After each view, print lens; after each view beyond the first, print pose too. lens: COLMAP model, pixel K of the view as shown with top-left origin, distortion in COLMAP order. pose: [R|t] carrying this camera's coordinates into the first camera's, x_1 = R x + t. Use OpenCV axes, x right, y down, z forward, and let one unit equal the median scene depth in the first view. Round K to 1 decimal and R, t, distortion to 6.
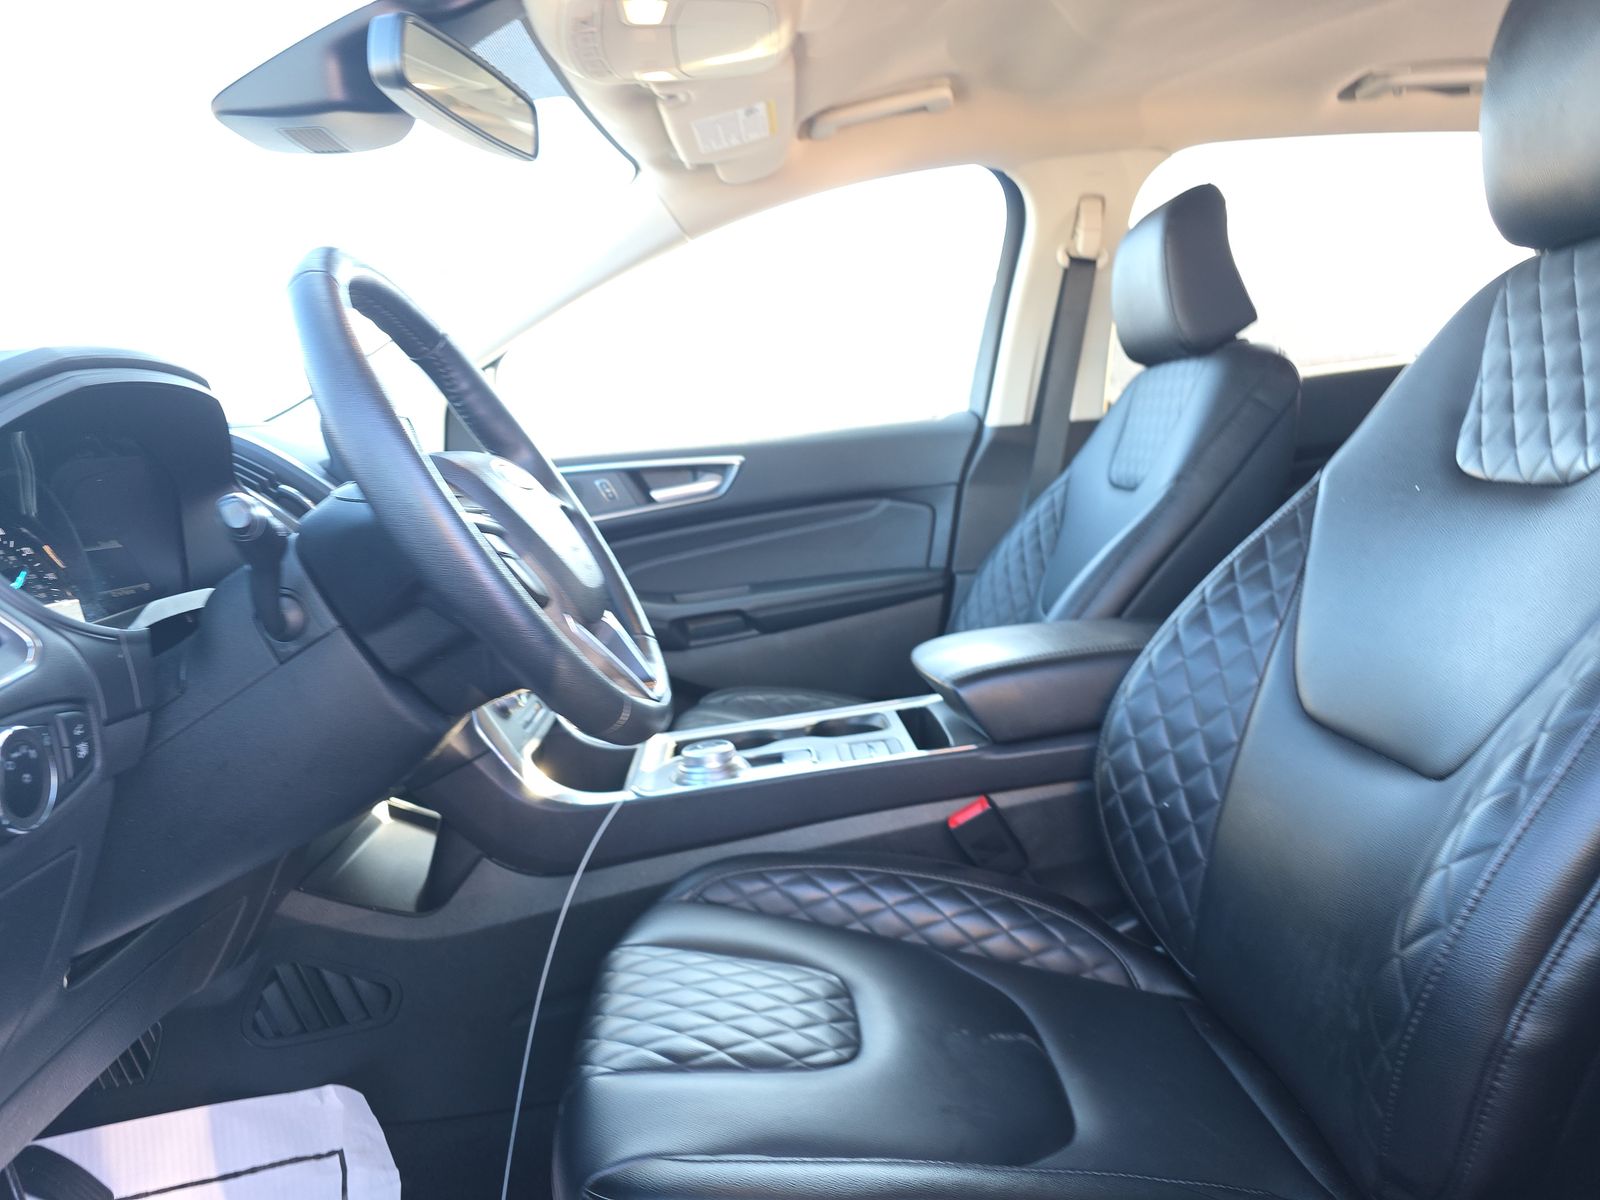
lens RADIAL K [[1079.7, 0, 810.4], [0, 1079.7, 608.1], [0, 0, 1]] dist [0.052023, -0.055850]
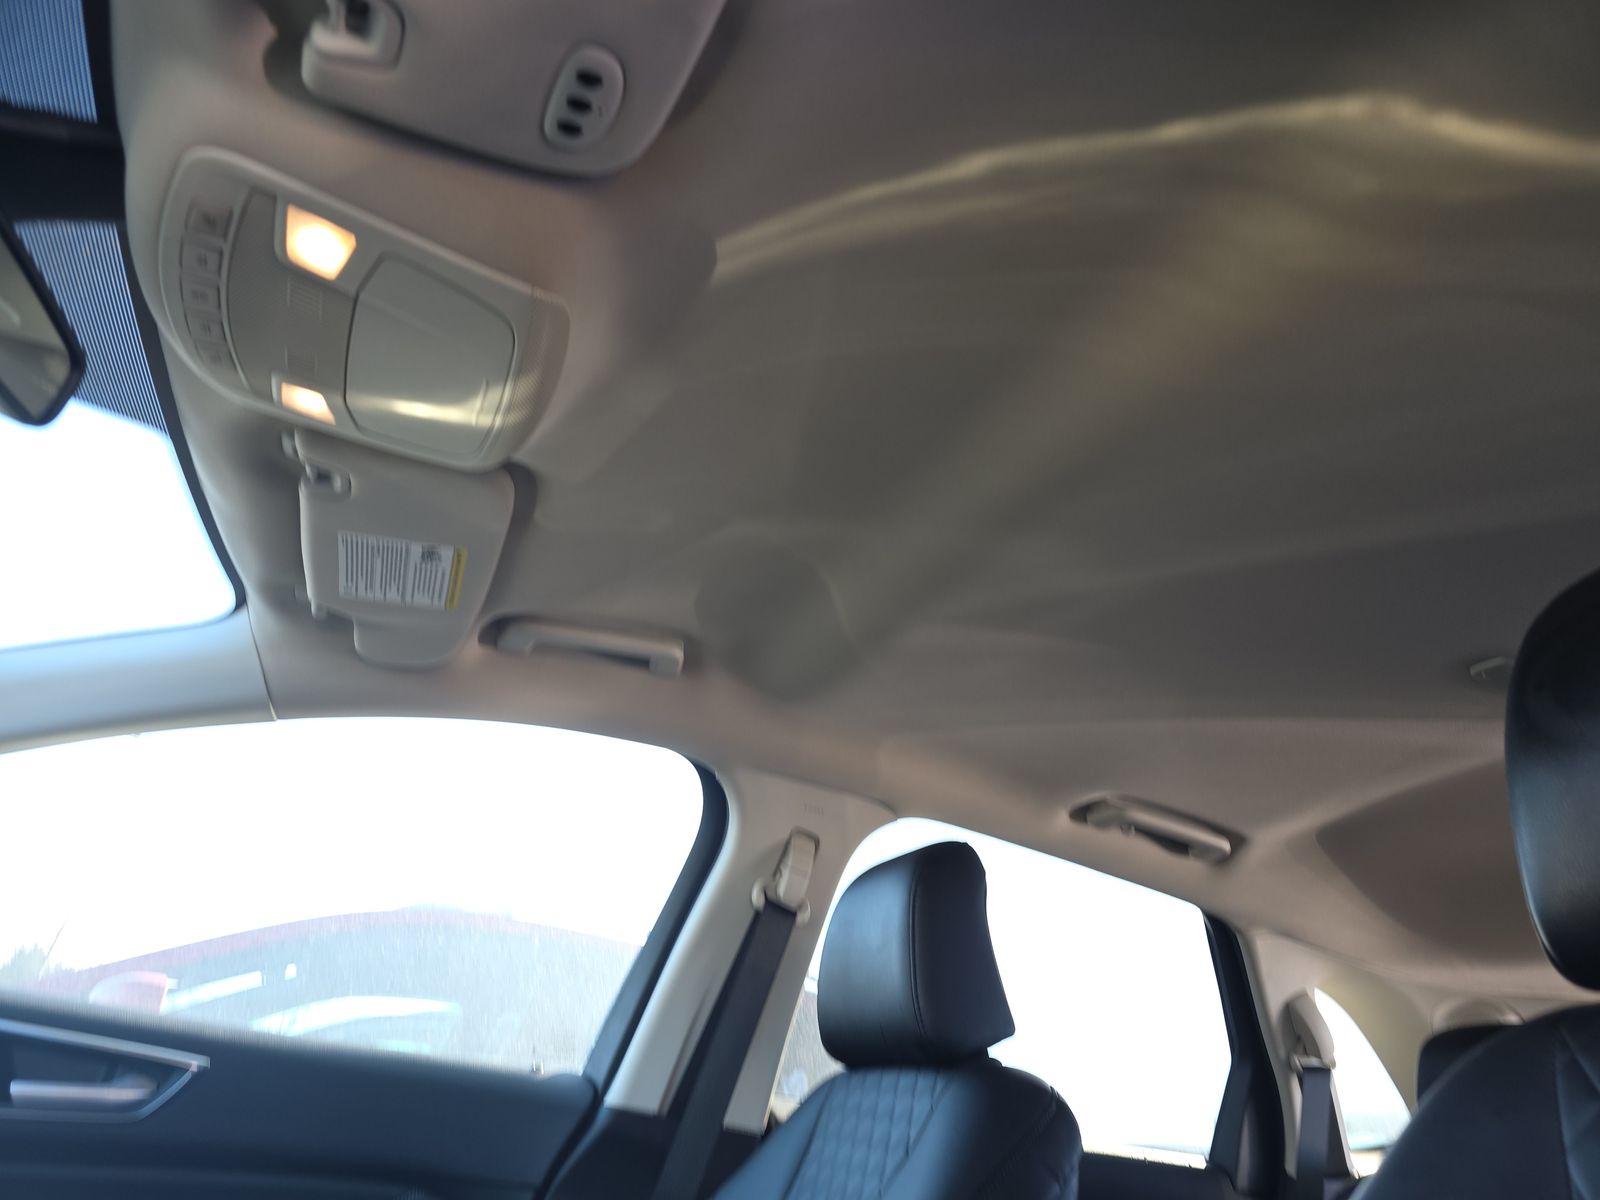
lens RADIAL K [[1079.7, 0, 810.4], [0, 1079.7, 608.1], [0, 0, 1]] dist [0.052023, -0.055850]
pose [[0.909070, 0.348562, 0.228246, 0.017804], [-0.155675, 0.792307, -0.589929, -0.034994], [-0.386468, 0.500754, 0.774524, 0.293924]]
